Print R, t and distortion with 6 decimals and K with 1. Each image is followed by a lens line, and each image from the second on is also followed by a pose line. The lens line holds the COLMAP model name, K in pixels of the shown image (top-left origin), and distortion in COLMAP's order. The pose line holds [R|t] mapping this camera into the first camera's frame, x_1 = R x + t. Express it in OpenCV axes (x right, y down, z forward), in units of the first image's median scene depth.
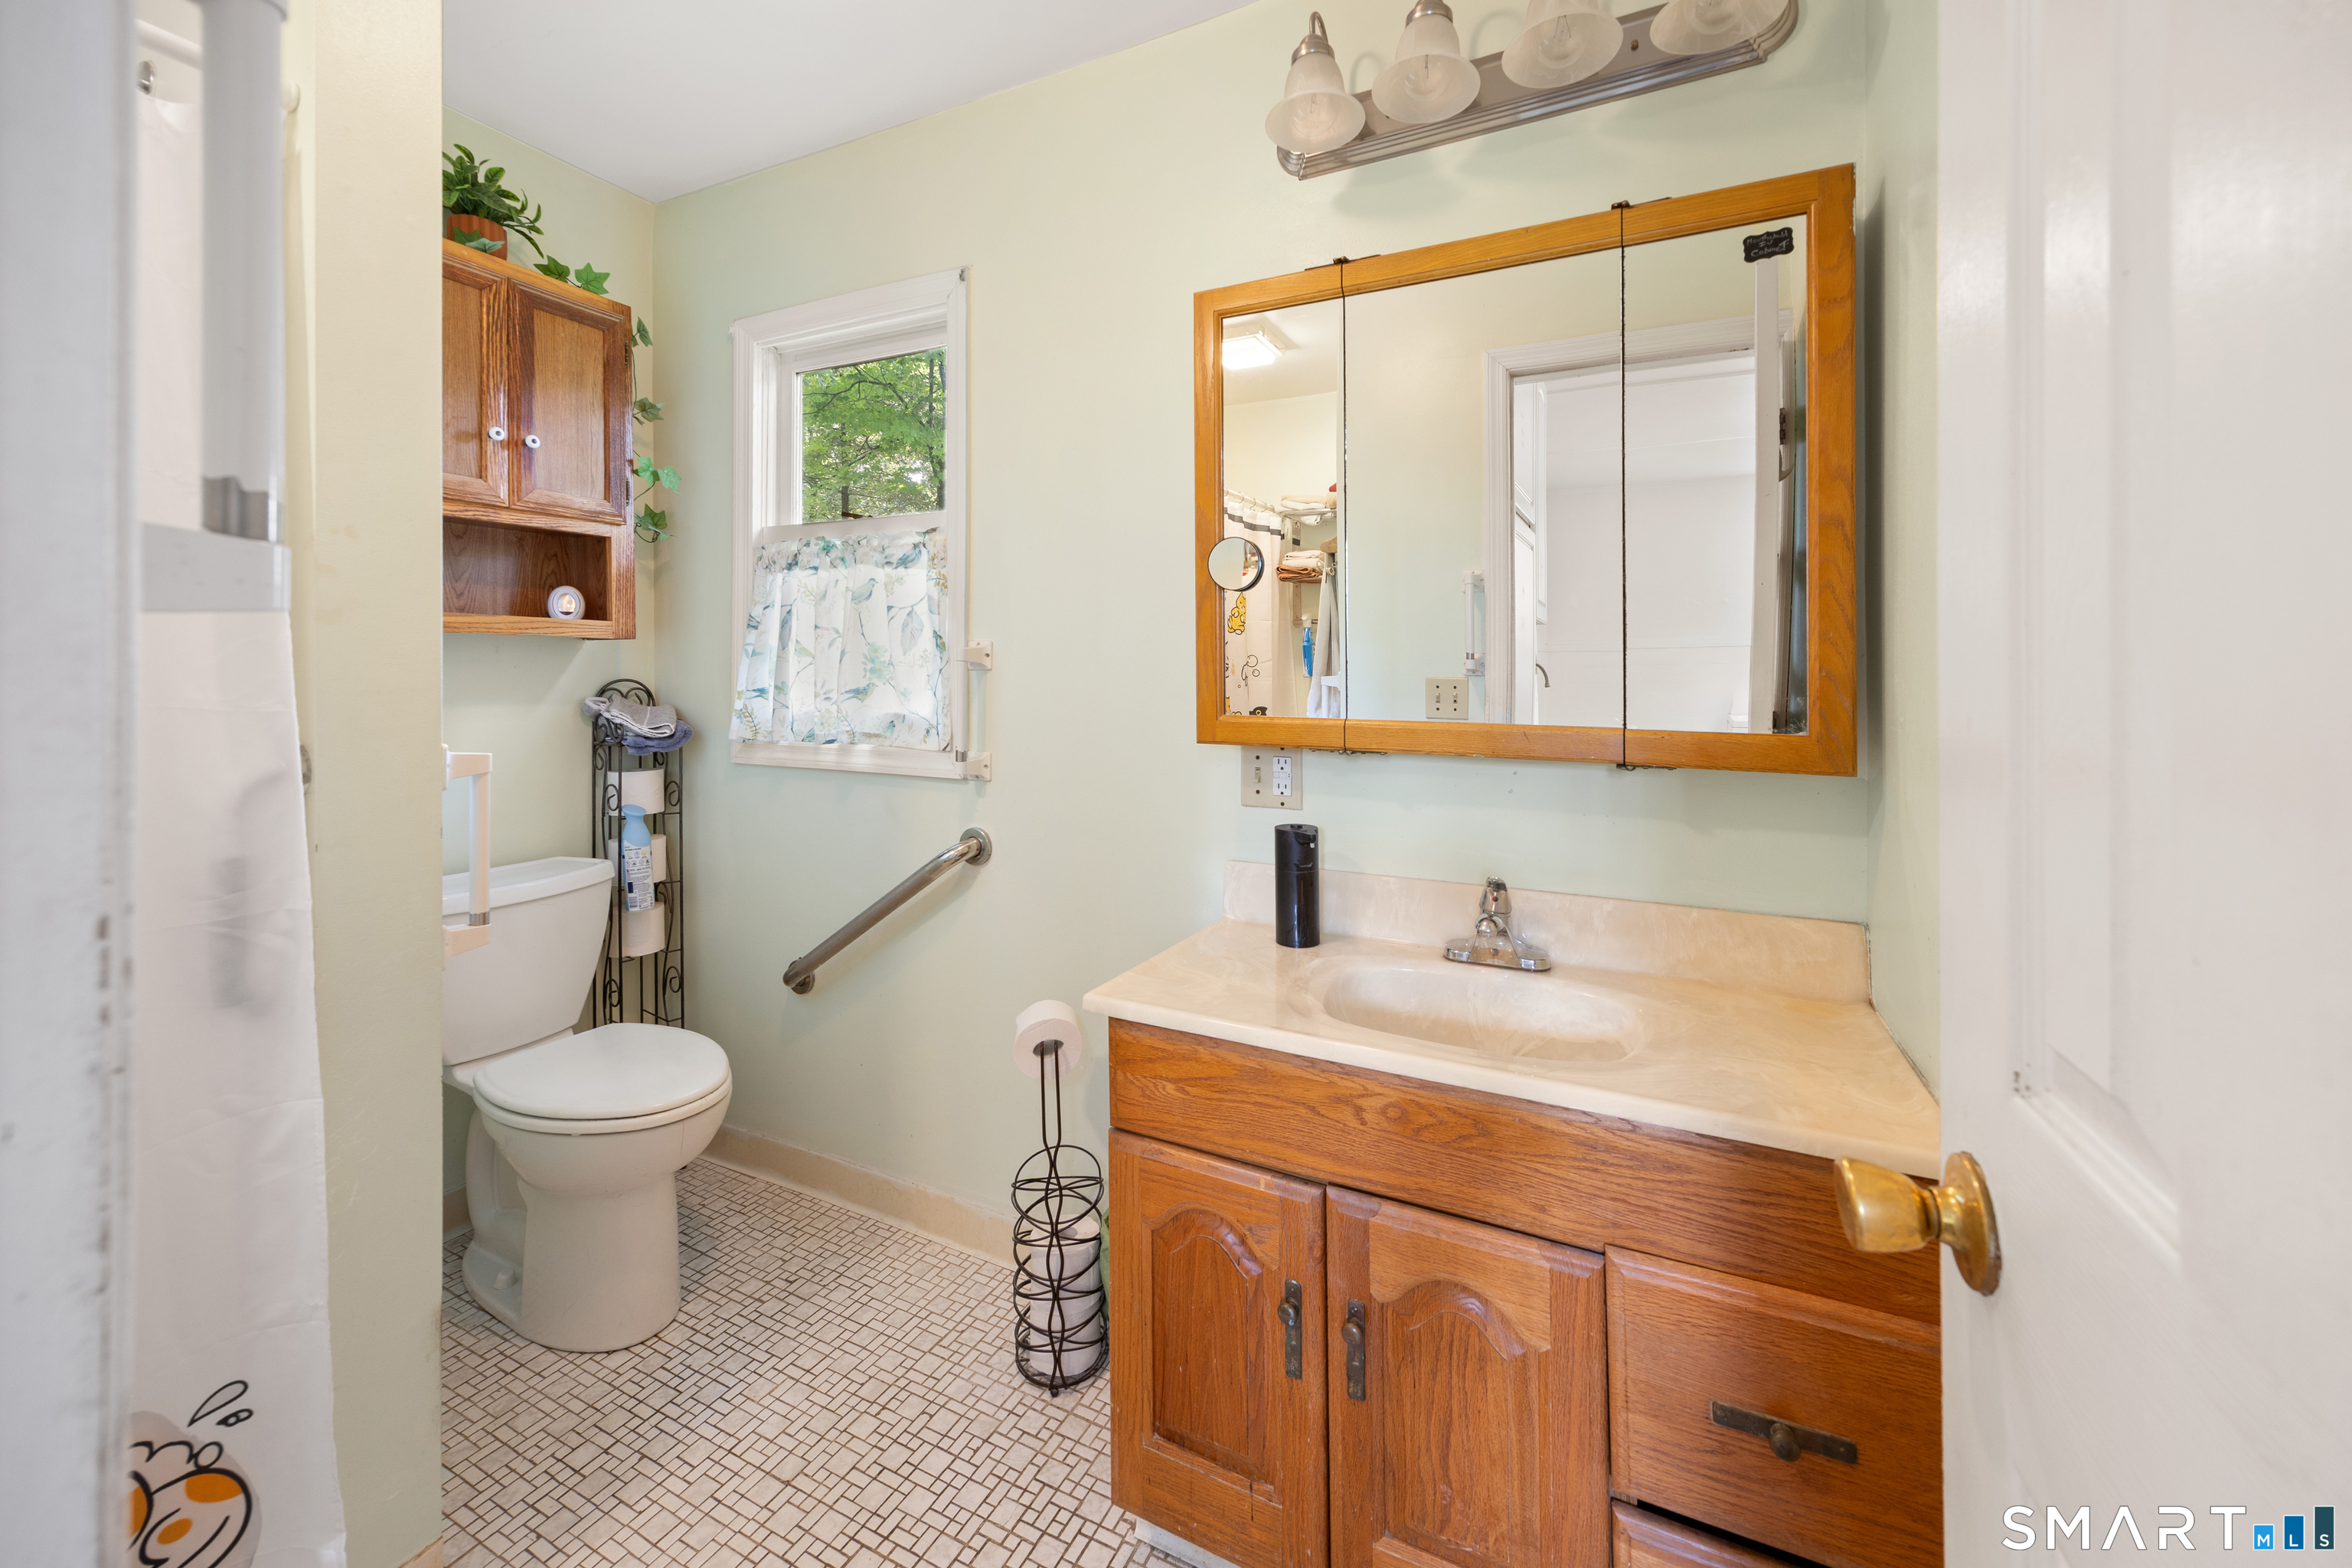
lens RADIAL K [[950.8, 0, 1166.1], [0, 950.8, 667.6], [0, 0, 1]] dist [-0.001694, -0.000162]
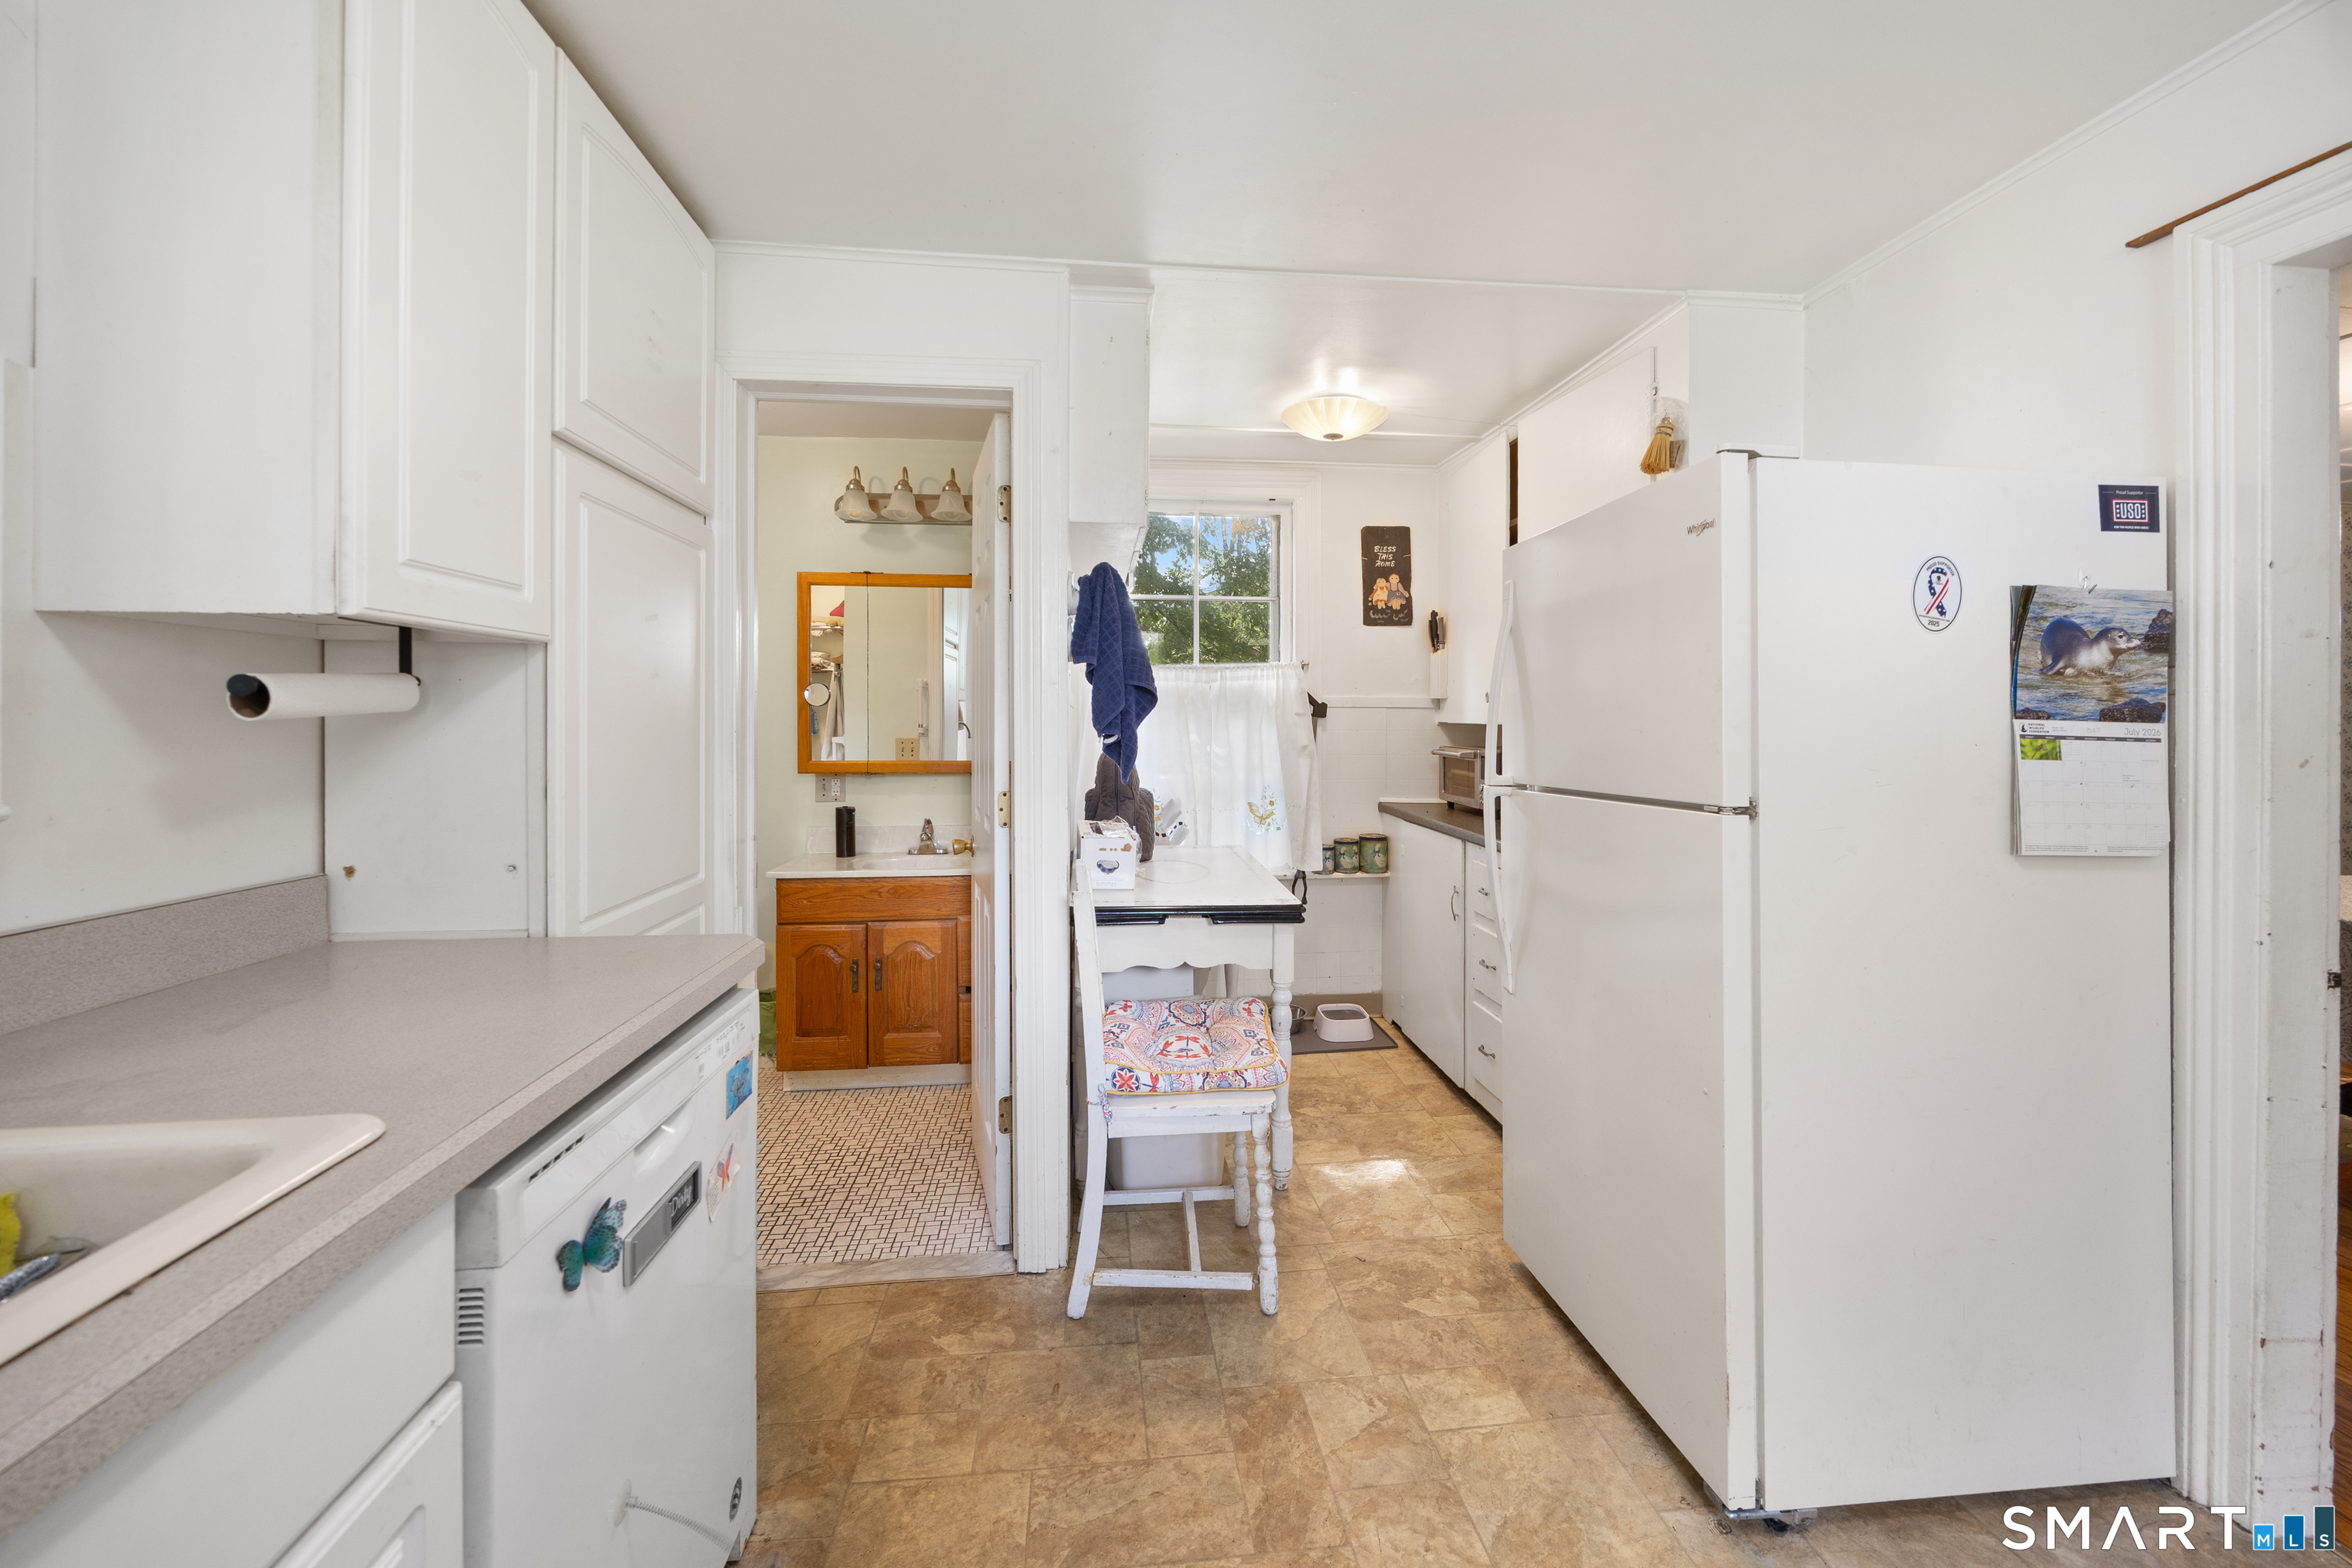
lens RADIAL K [[921.7, 0, 1185.7], [0, 921.7, 733.3], [0, 0, 1]] dist [0.001545, 0.000494]
pose [[0.833597, -0.002556, 0.552368, -0.401144], [-0.012763, 0.999633, 0.023888, -0.078683], [-0.552226, -0.026963, 0.833258, -1.301943]]
